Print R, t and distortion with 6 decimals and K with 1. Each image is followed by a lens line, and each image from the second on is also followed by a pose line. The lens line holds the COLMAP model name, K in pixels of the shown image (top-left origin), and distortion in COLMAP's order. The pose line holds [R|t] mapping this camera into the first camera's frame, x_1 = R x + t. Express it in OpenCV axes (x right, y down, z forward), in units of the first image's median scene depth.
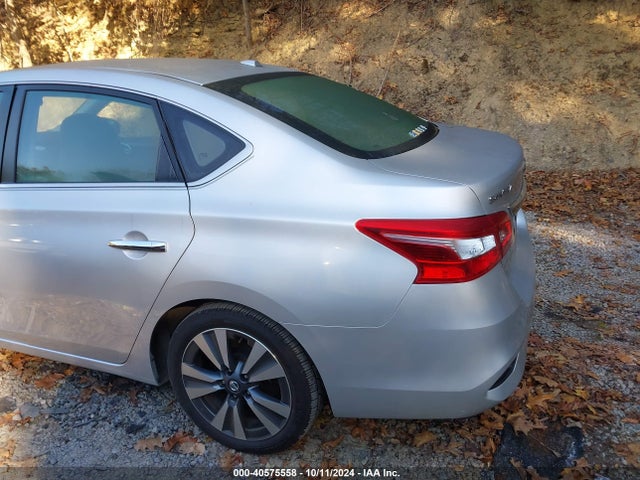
lens RADIAL K [[502.0, 0, 319.1], [0, 502.0, 257.1], [0, 0, 1]] dist [-0.005336, -0.001844]
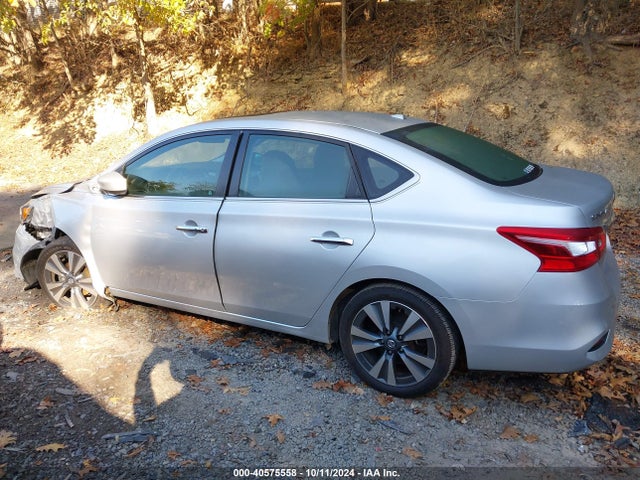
lens RADIAL K [[499.5, 0, 309.9], [0, 499.5, 258.3], [0, 0, 1]] dist [0.030269, -0.051043]
pose [[0.991543, 0.049904, -0.119797, -0.227818], [-0.057543, 0.996467, -0.061169, 0.110742], [0.116321, 0.067545, 0.990912, -0.412619]]
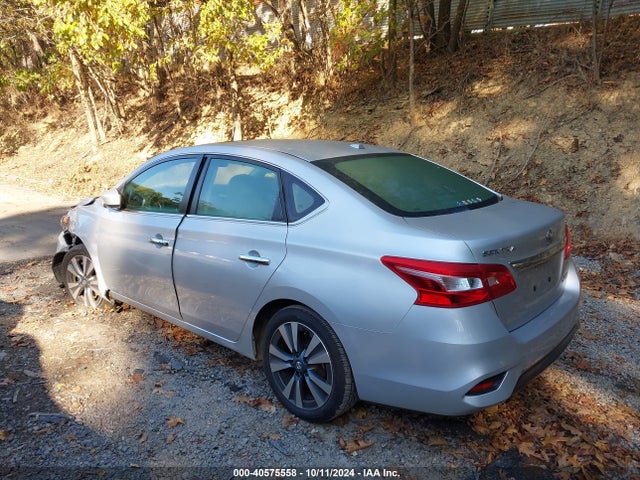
lens RADIAL K [[499.5, 0, 309.9], [0, 499.5, 258.3], [0, 0, 1]] dist [0.030269, -0.051043]
pose [[0.929251, 0.113976, -0.351430, 0.307774], [-0.155300, 0.983608, -0.091640, 0.078084], [0.335224, 0.139734, 0.931718, -0.336275]]
